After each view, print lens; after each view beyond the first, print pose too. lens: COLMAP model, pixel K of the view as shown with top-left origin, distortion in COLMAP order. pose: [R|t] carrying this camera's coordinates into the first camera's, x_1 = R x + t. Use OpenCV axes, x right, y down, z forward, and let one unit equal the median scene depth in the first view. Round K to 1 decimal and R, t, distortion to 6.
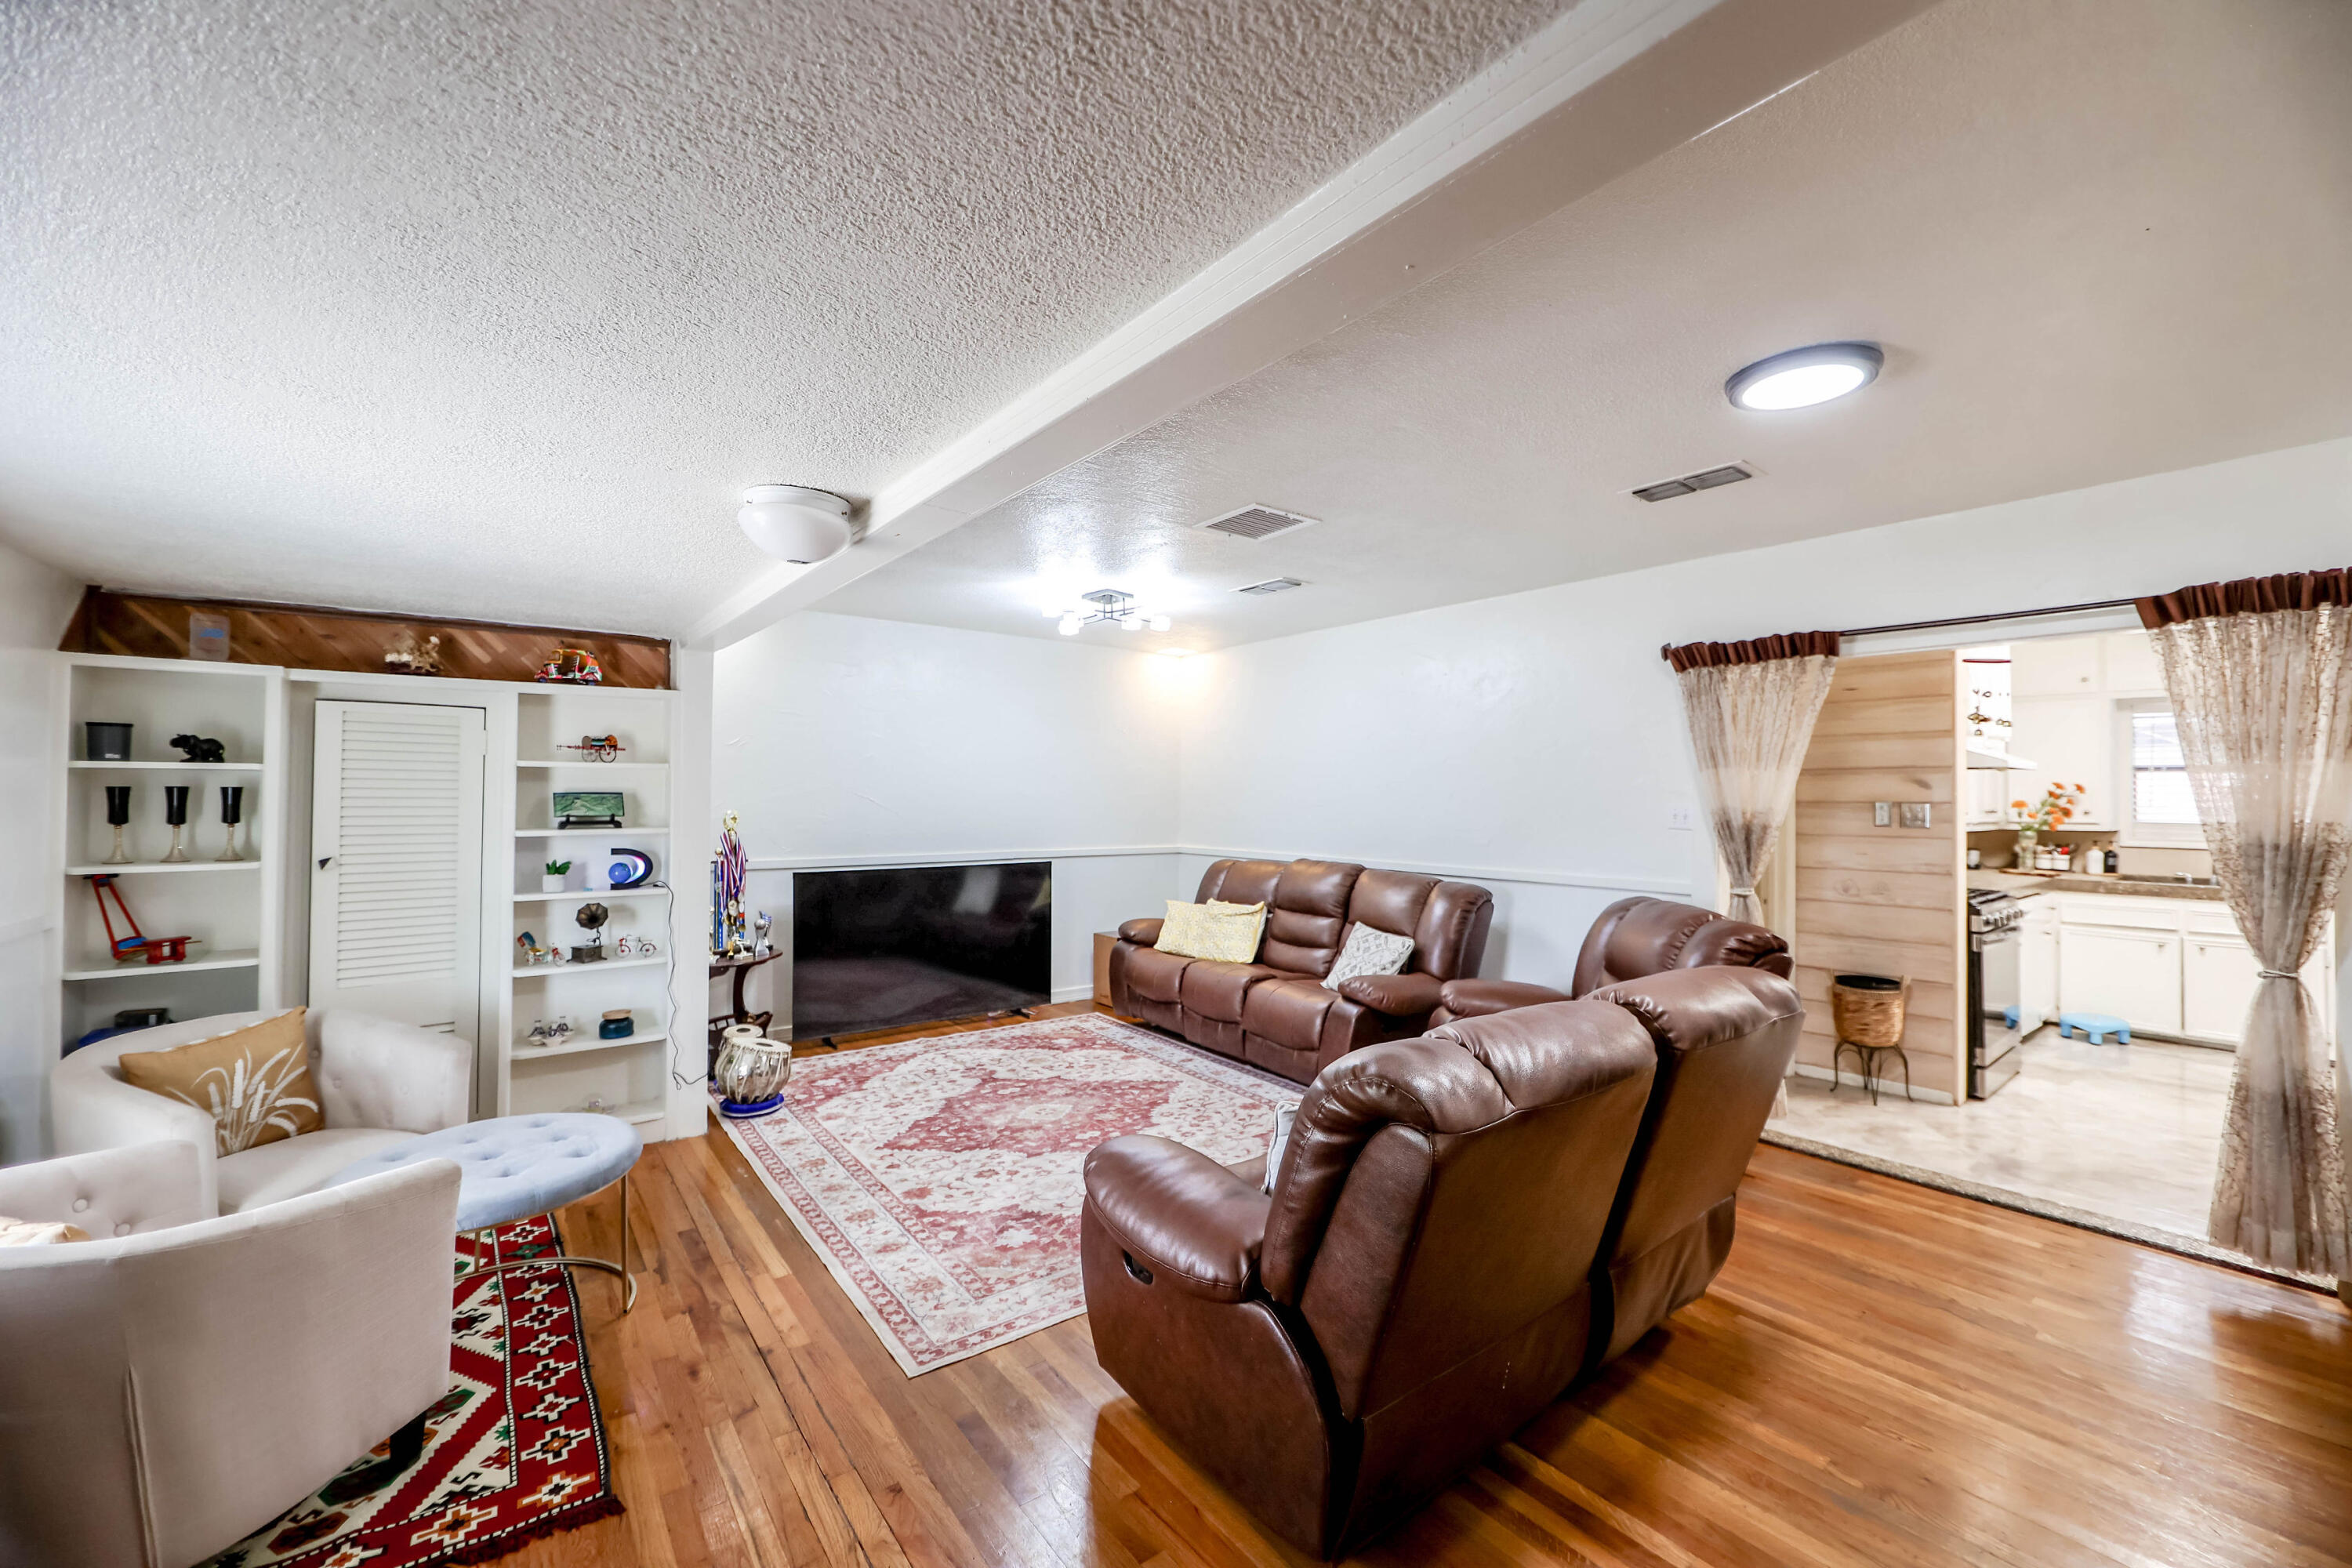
lens RADIAL K [[931.4, 0, 1159.2], [0, 931.4, 785.7], [0, 0, 1]] dist [-0.012530, 0.002451]
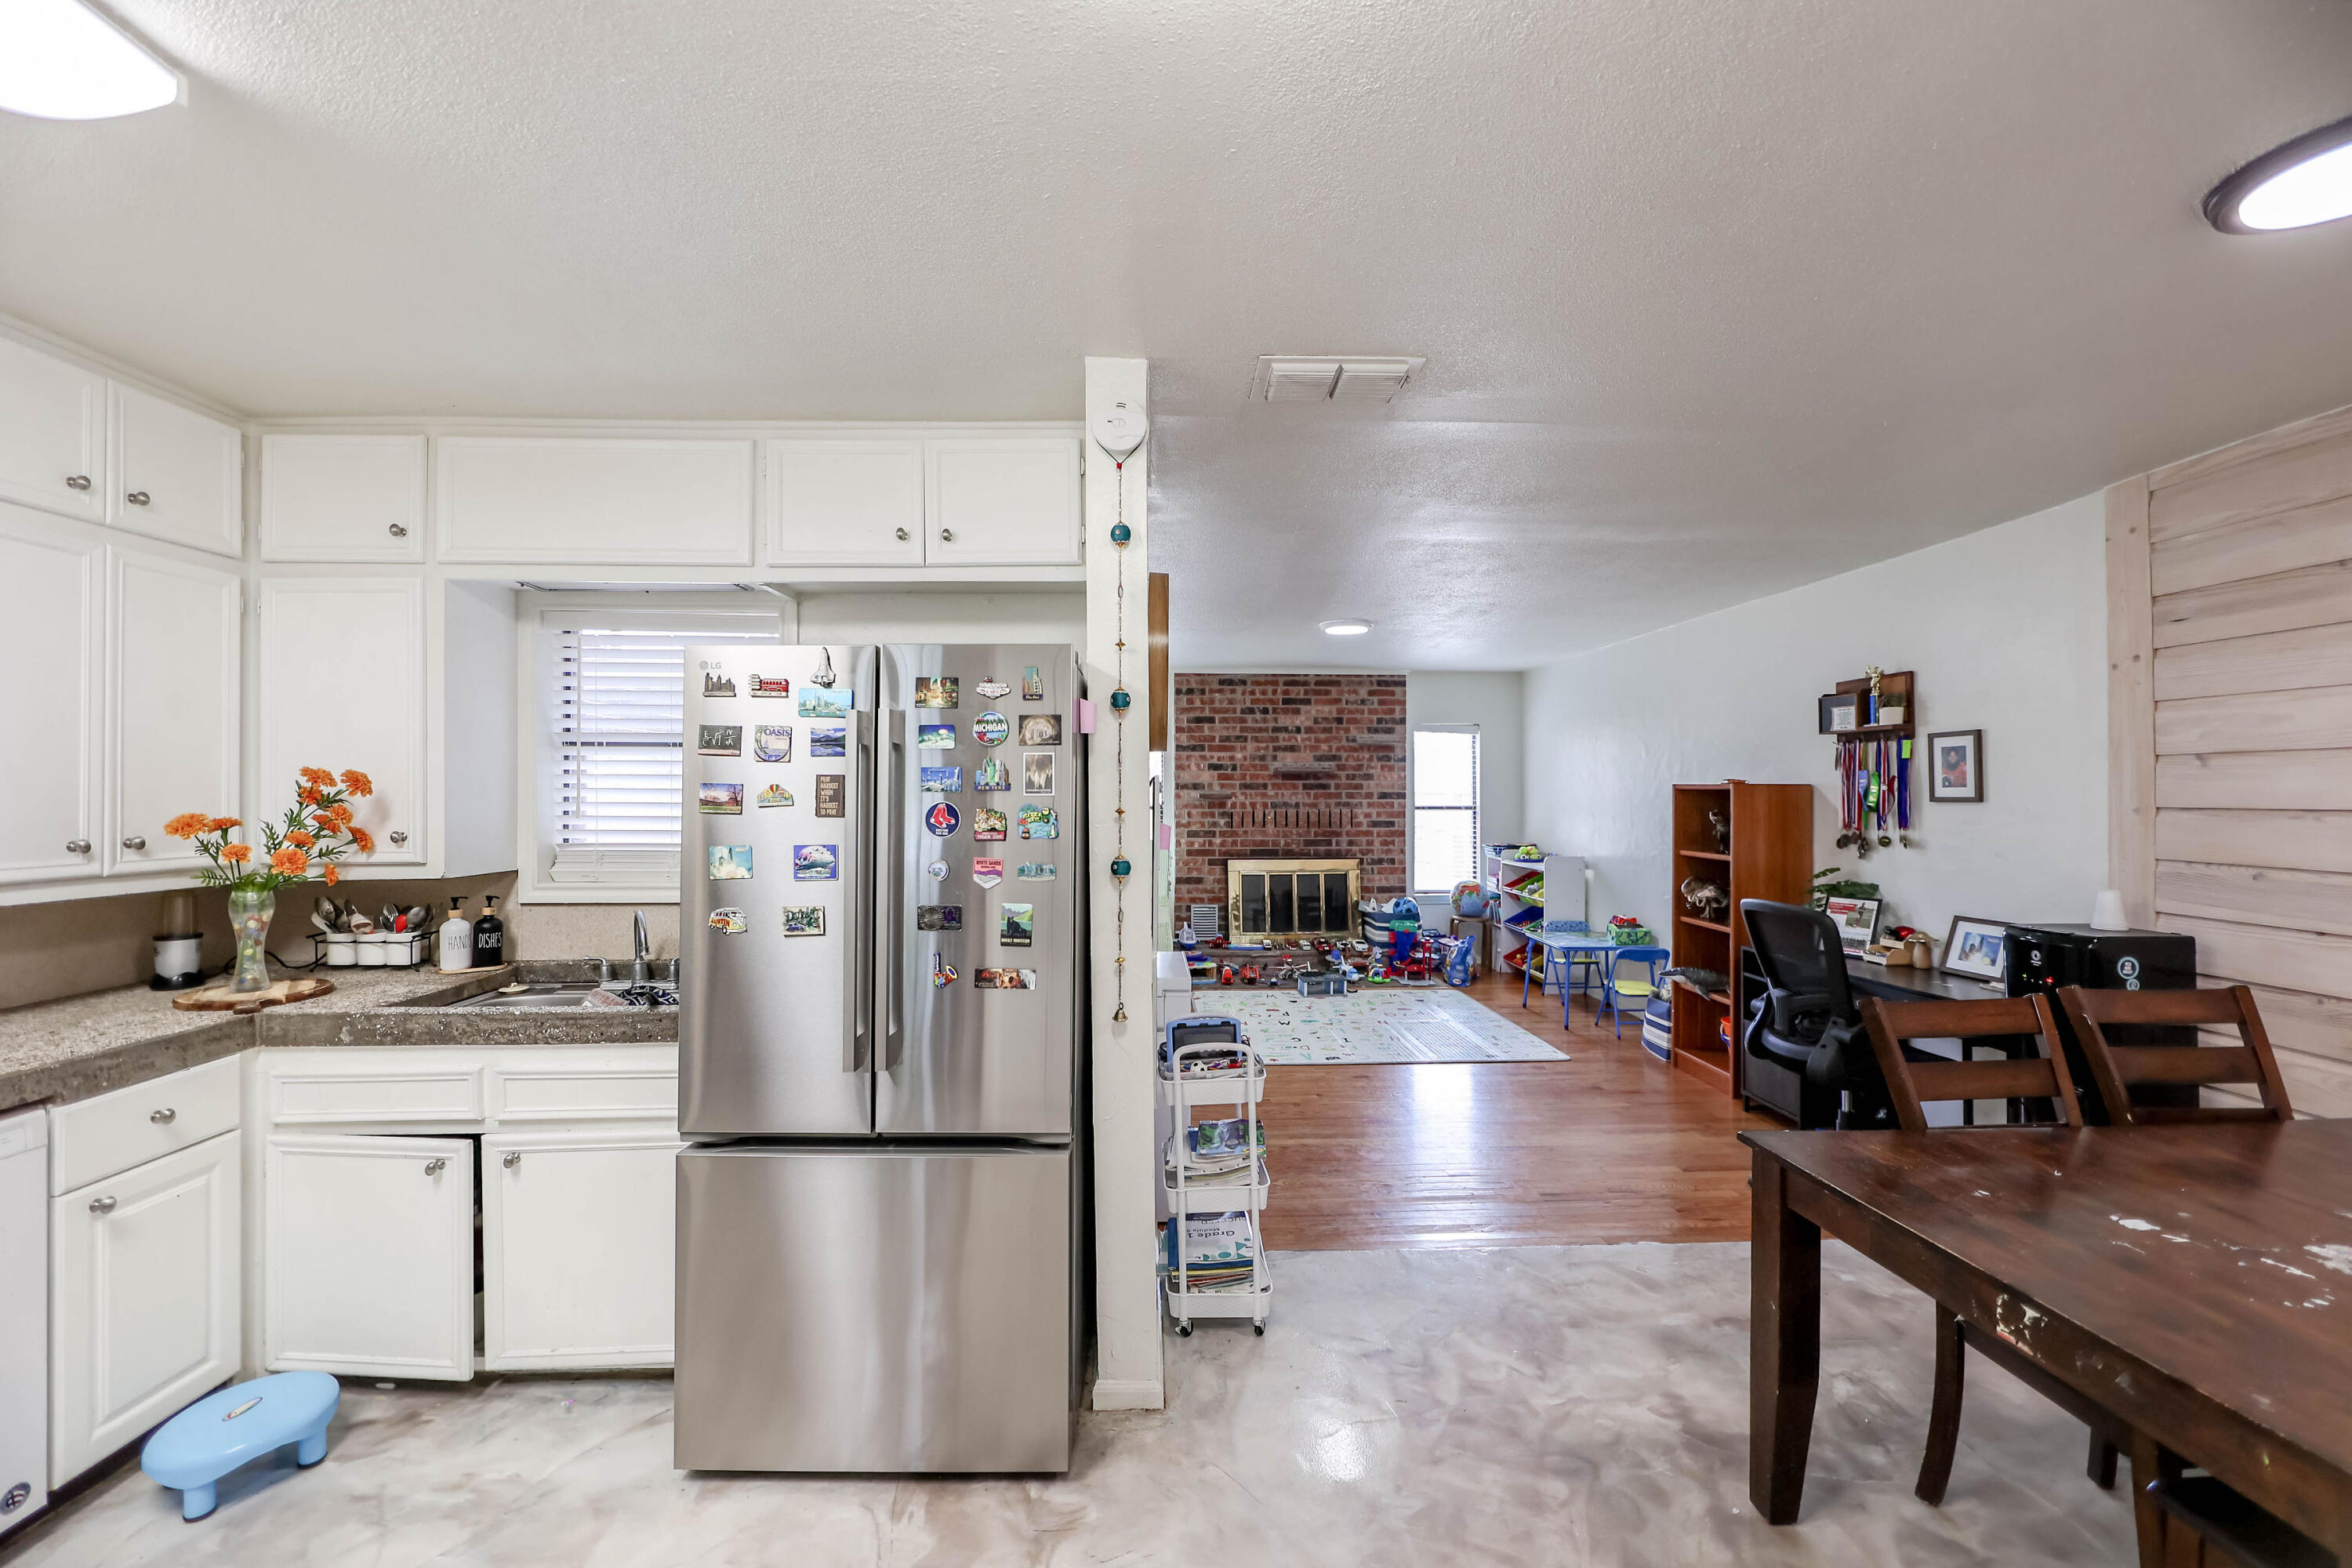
lens RADIAL K [[931.4, 0, 1178.9], [0, 931.4, 782.7], [0, 0, 1]] dist [-0.012530, 0.002451]
pose [[0.581928, -0.002491, 0.813237, 0.859600], [-0.002722, 0.999984, 0.005011, -0.000132], [-0.813236, -0.005130, 0.581912, 0.447786]]
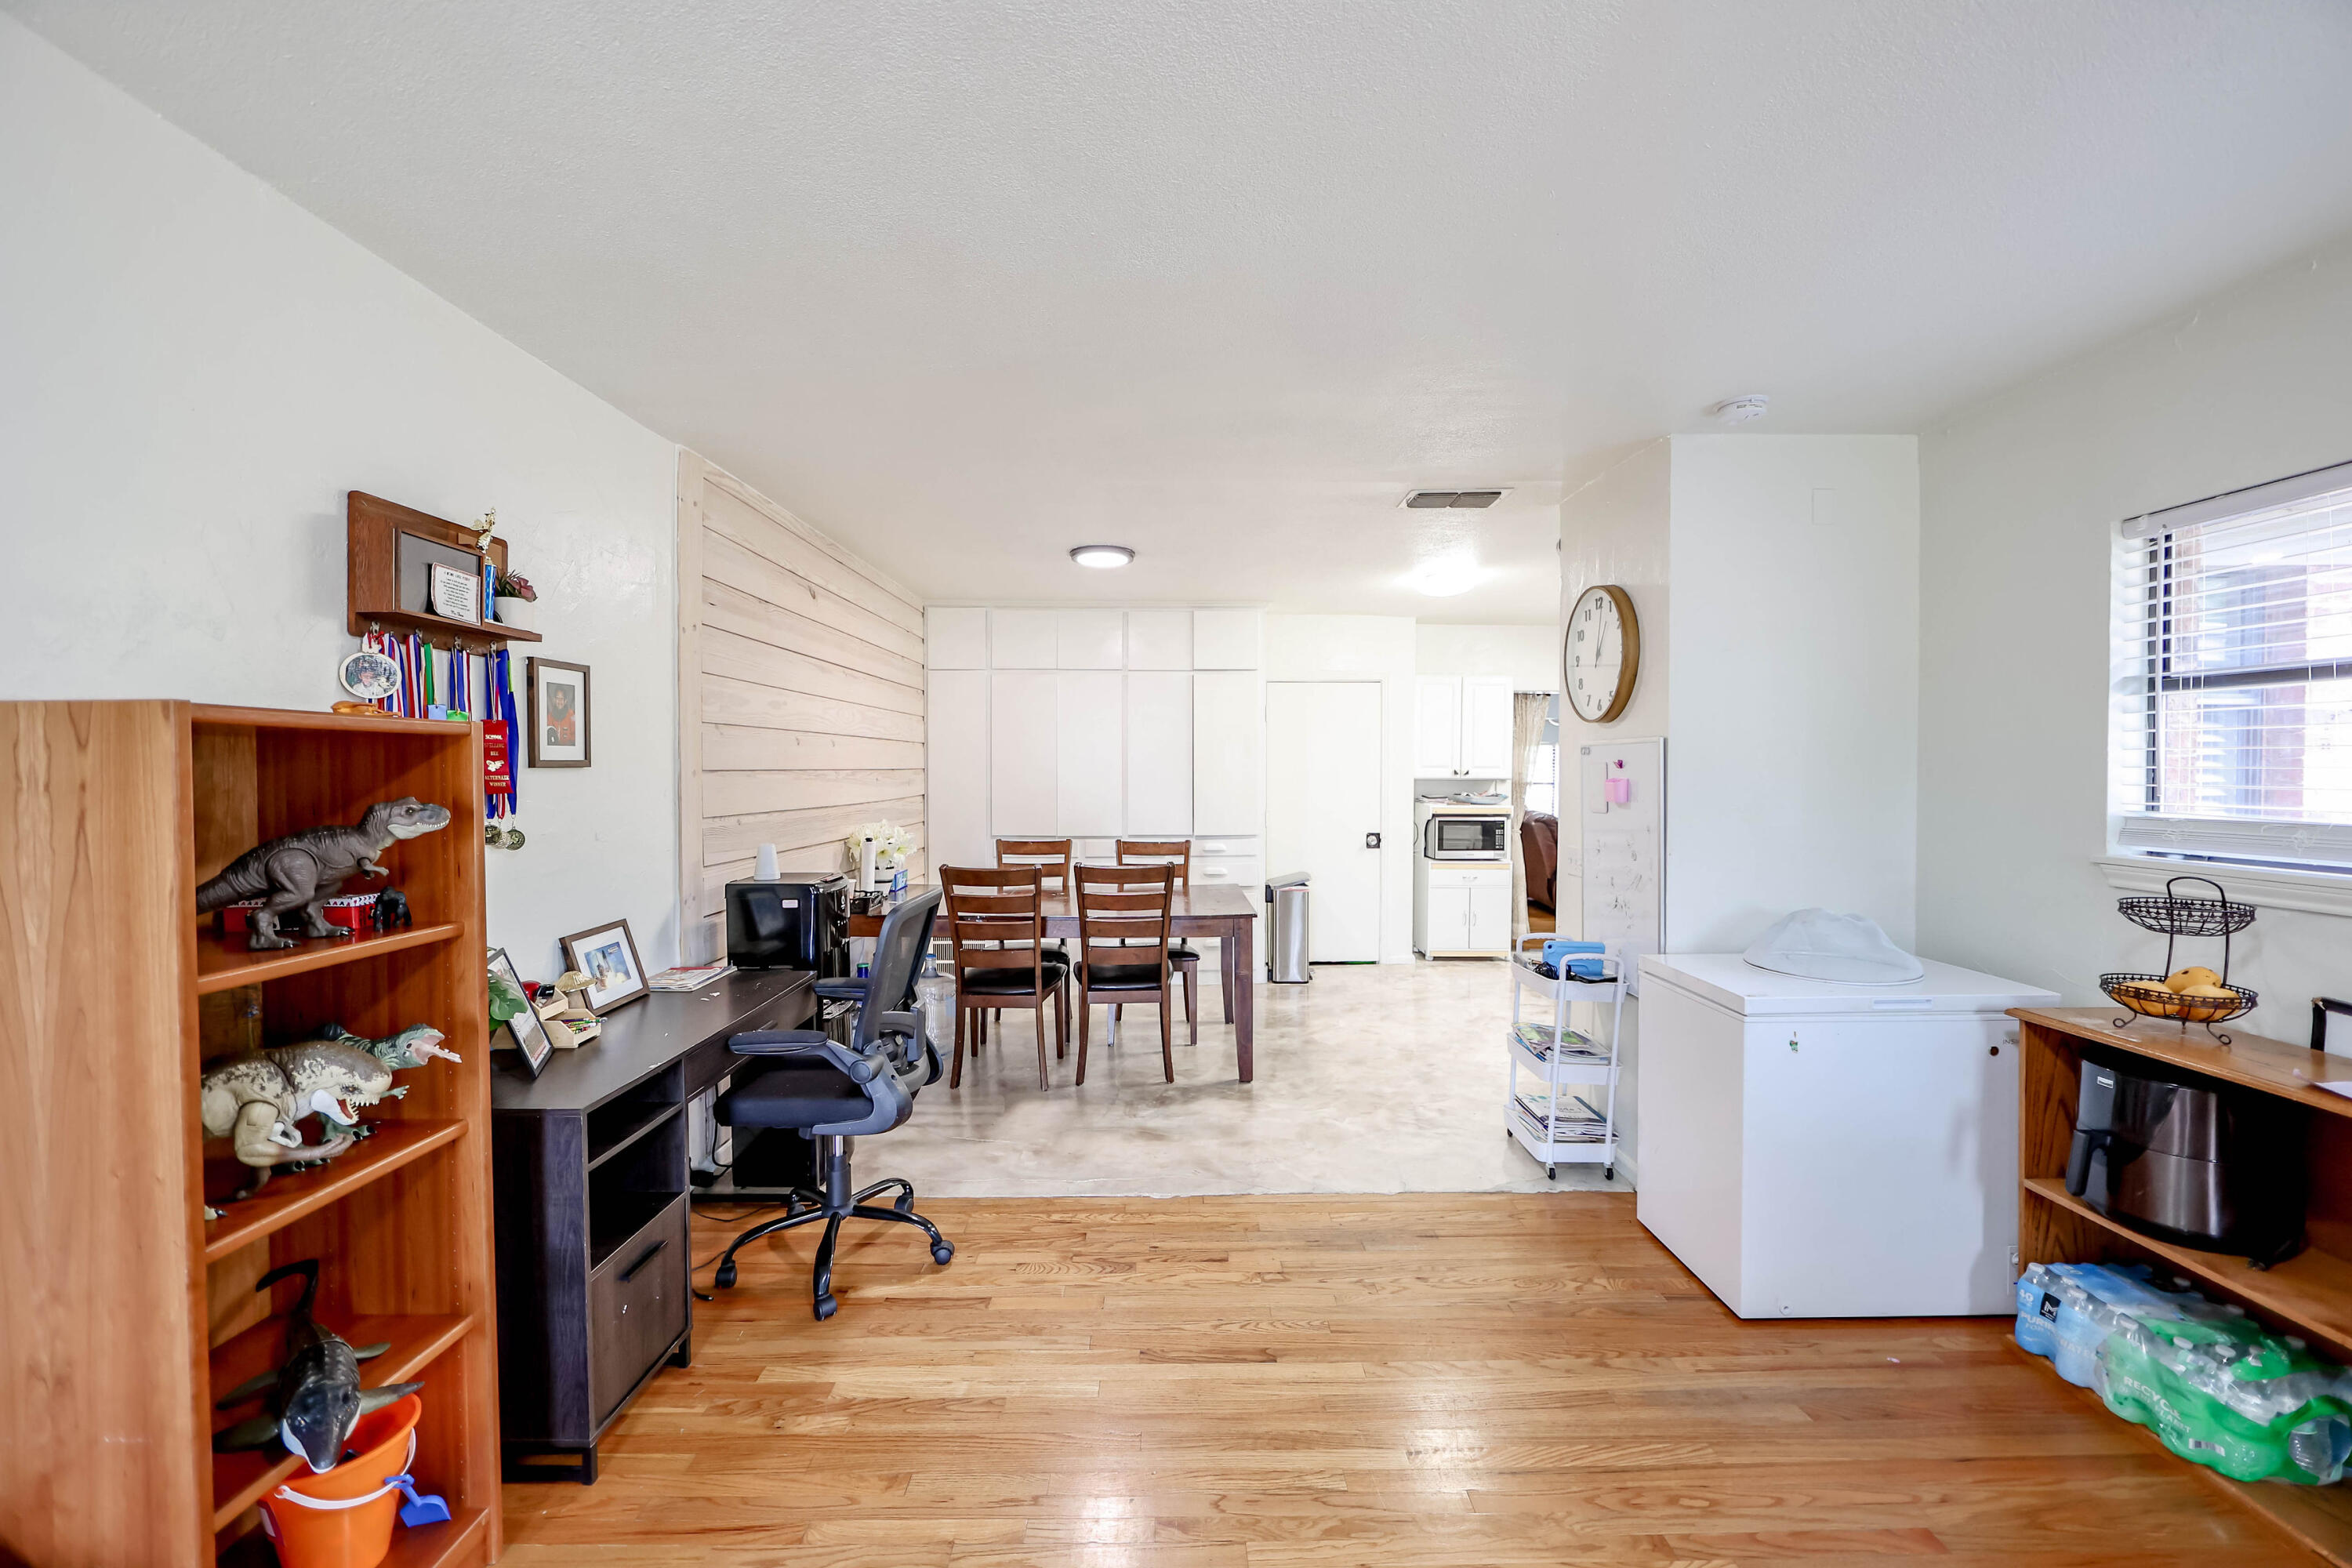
lens RADIAL K [[931.4, 0, 1175.0], [0, 931.4, 780.6], [0, 0, 1]] dist [-0.012530, 0.002451]
pose [[-0.606118, 0.001252, -0.795374, 1.832578], [0.004382, 0.999989, -0.001765, 0.022211], [0.795363, -0.004555, -0.606116, 0.855183]]
